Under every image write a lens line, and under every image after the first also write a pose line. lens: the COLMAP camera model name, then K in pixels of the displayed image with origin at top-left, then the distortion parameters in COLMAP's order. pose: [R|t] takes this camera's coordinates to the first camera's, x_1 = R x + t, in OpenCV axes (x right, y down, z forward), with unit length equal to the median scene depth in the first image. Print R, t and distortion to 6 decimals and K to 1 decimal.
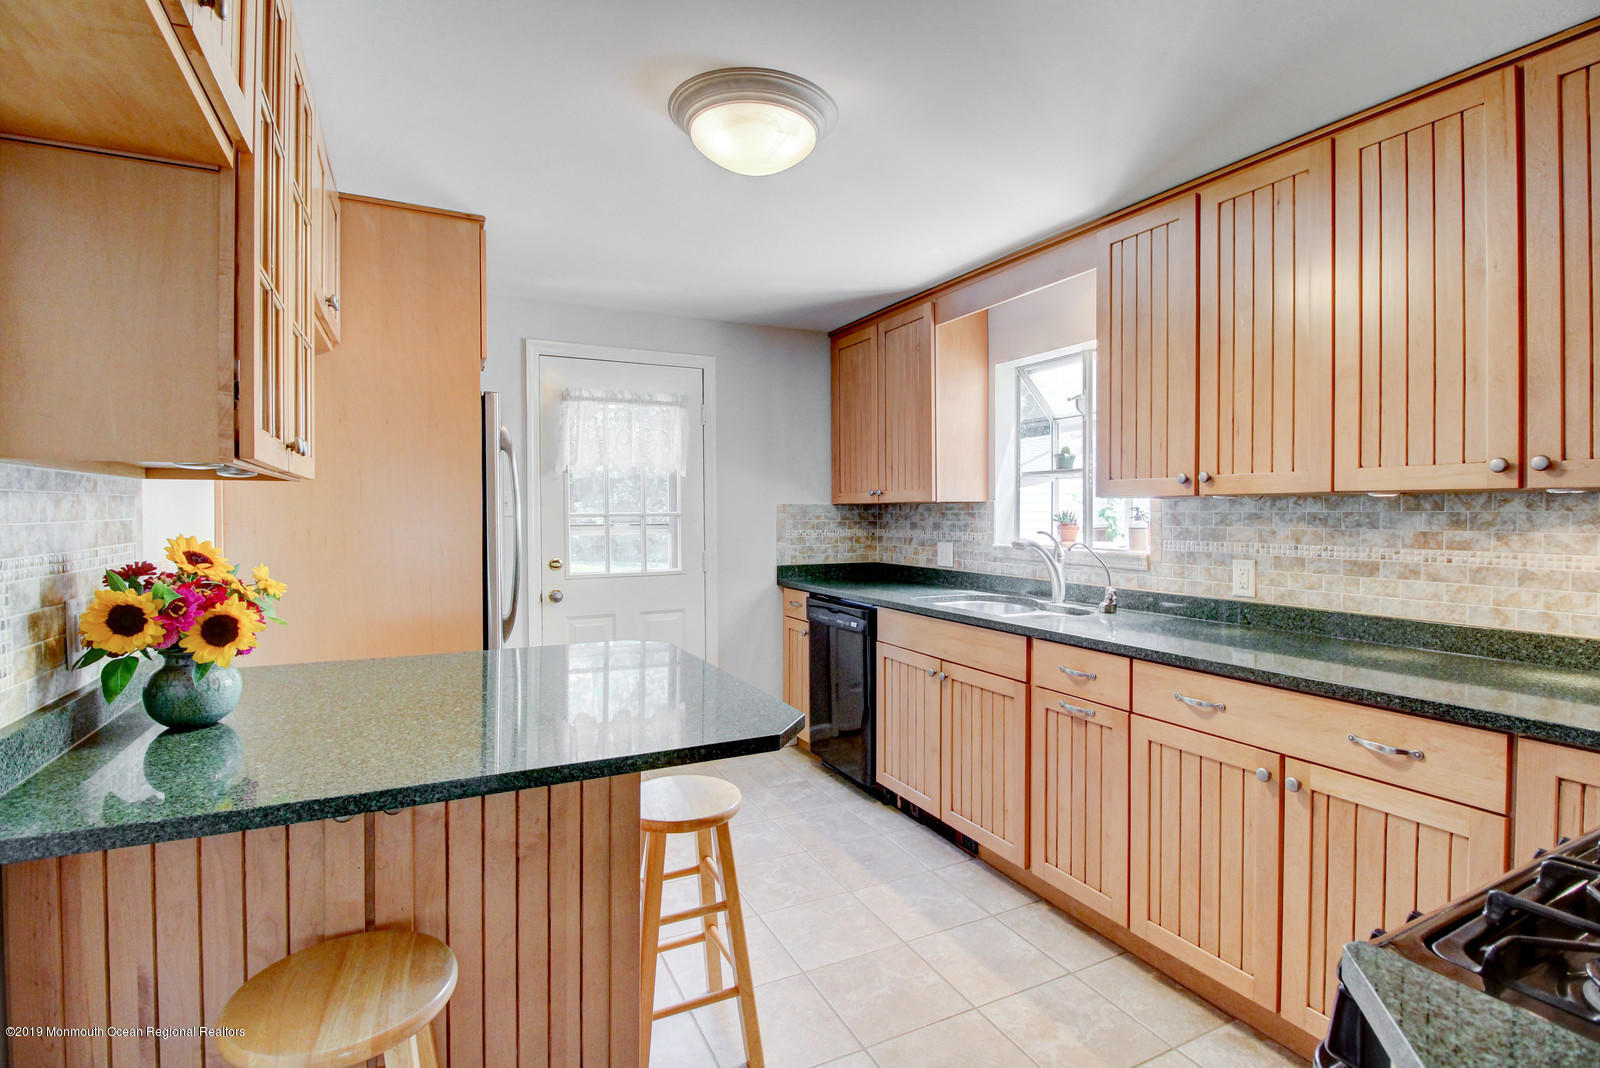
lens RADIAL K [[767.7, 0, 806.7], [0, 767.7, 520.9], [0, 0, 1]] dist [0.010562, -0.011776]
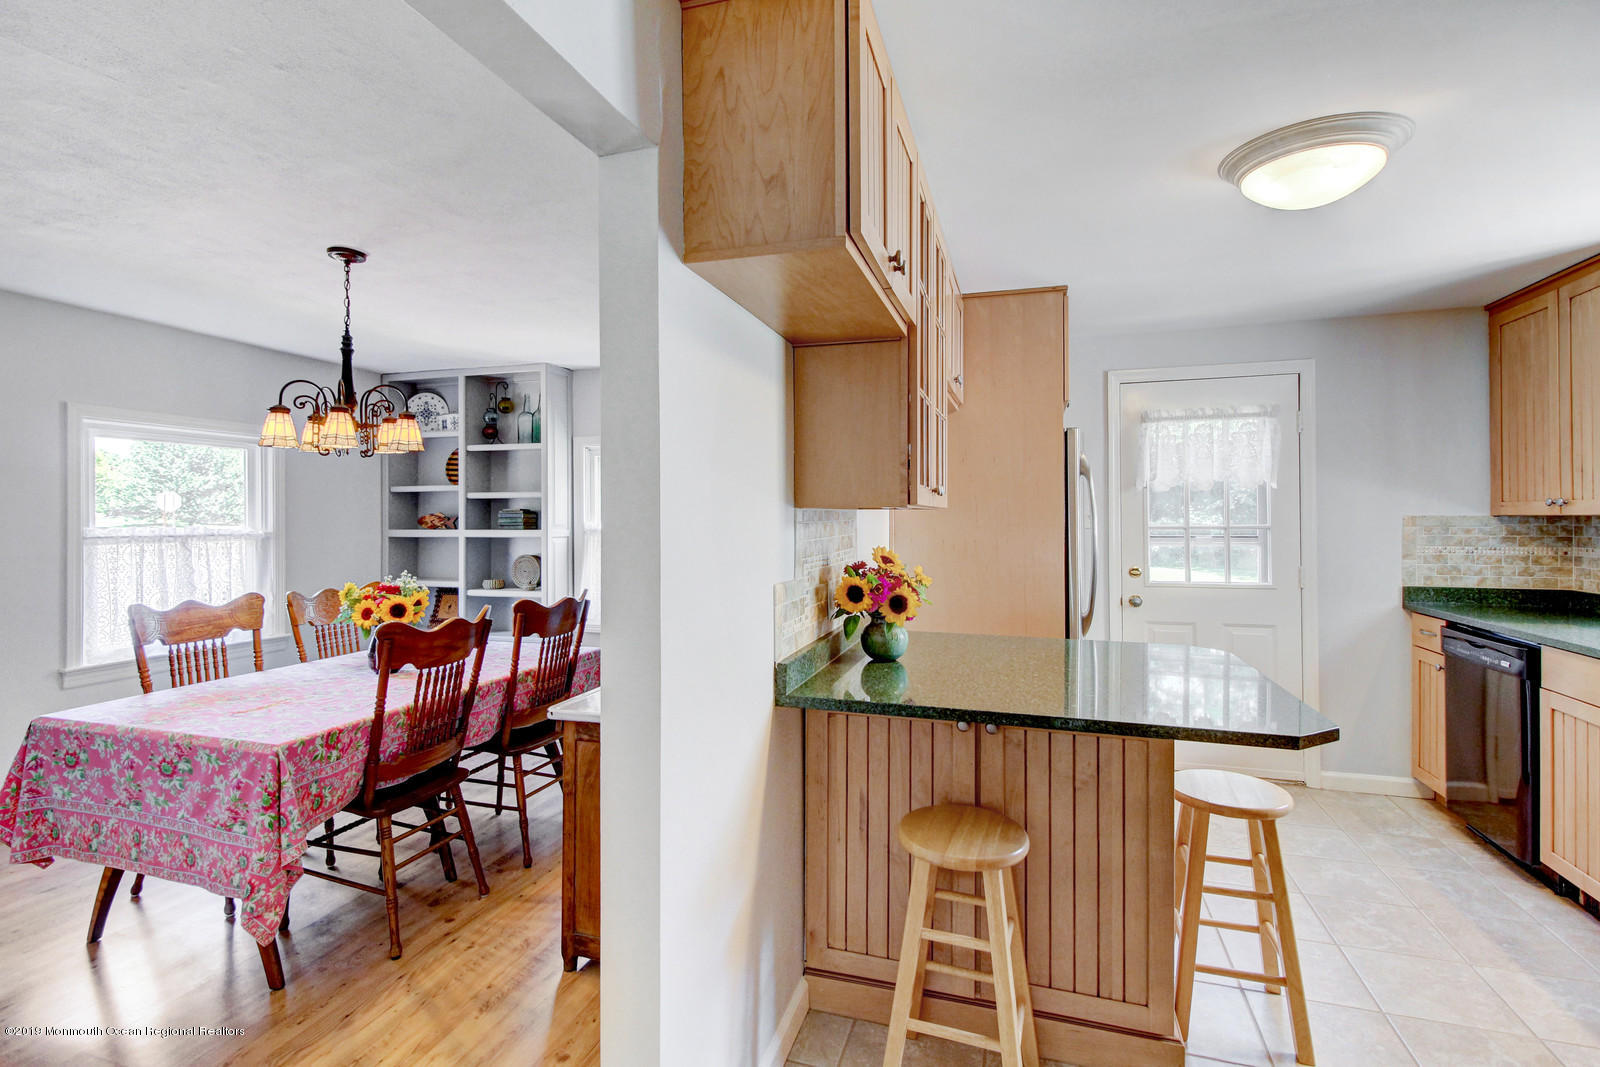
lens RADIAL K [[767.7, 0, 788.3], [0, 767.7, 512.4], [0, 0, 1]] dist [0.010562, -0.011776]
pose [[0.717832, -0.004220, -0.696204, 0.123614], [-0.006456, 0.999898, -0.012717, -0.018407], [0.696187, 0.013623, 0.717731, -0.198265]]
